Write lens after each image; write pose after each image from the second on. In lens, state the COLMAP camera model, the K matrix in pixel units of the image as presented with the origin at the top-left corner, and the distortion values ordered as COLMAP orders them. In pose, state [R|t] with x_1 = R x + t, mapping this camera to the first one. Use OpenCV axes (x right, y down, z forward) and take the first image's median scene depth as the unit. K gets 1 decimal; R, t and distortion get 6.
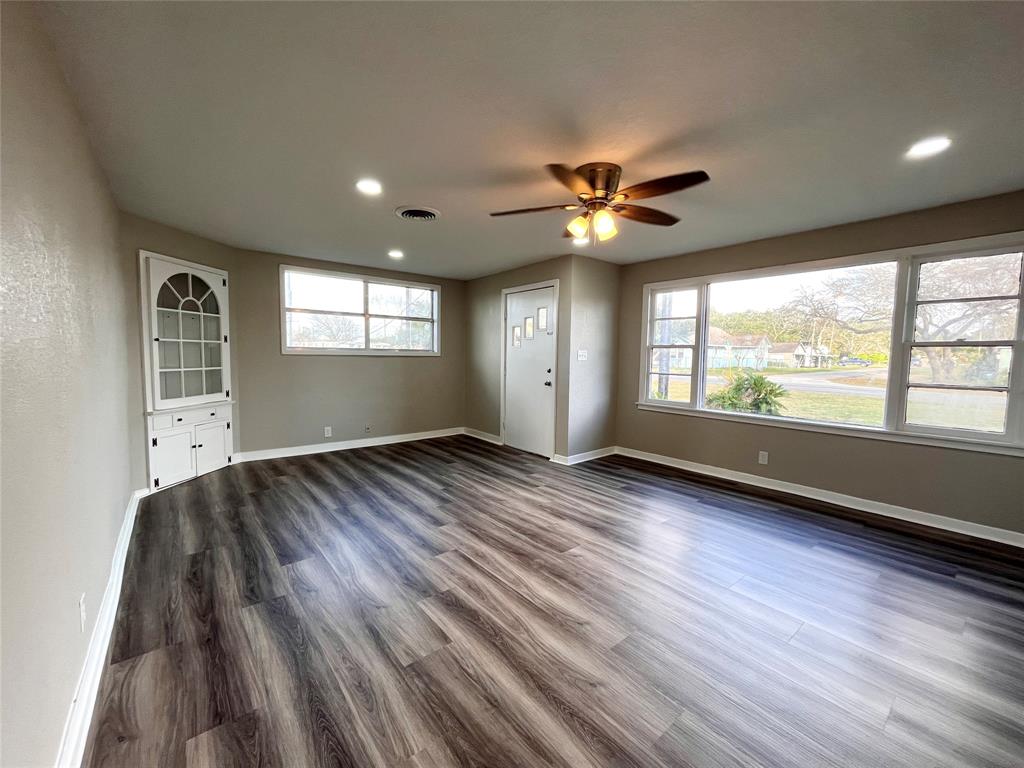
lens RADIAL K [[411.4, 0, 514.0], [0, 411.4, 390.1], [0, 0, 1]] dist [-0.003095, 0.000533]
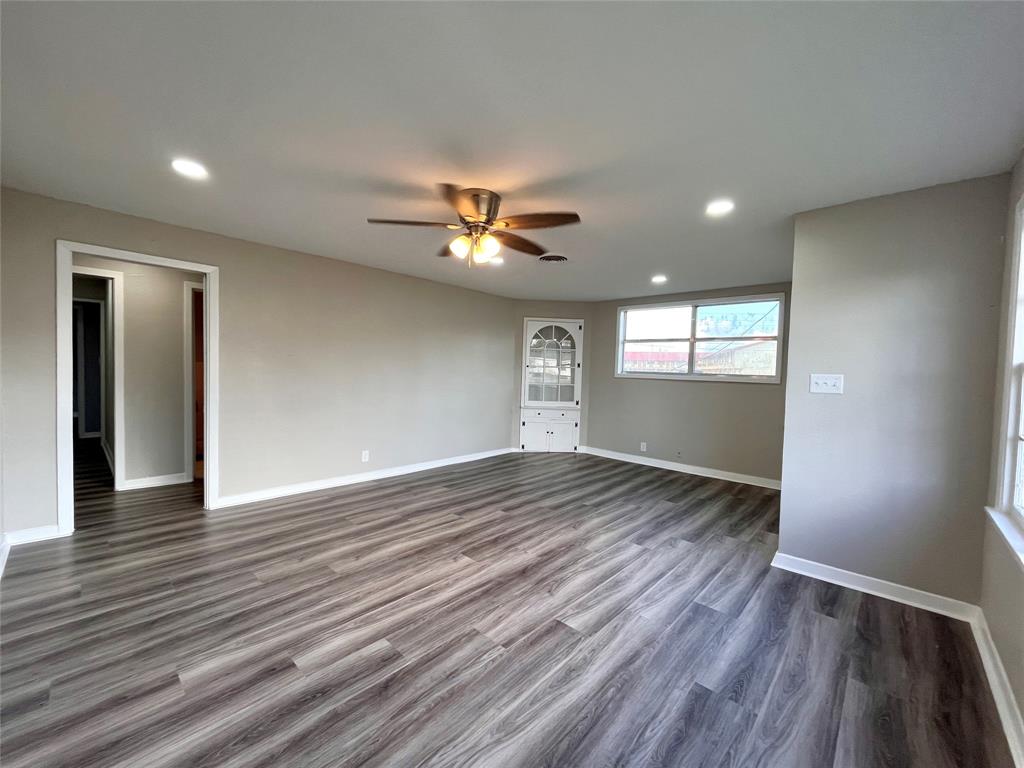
lens RADIAL K [[411.4, 0, 513.1], [0, 411.4, 399.4], [0, 0, 1]] dist [-0.003095, 0.000533]
pose [[0.137751, 0.062346, -0.988503, 0.805181], [-0.115503, 0.992219, 0.046485, -0.050788], [0.983709, 0.107771, 0.143880, 0.635091]]
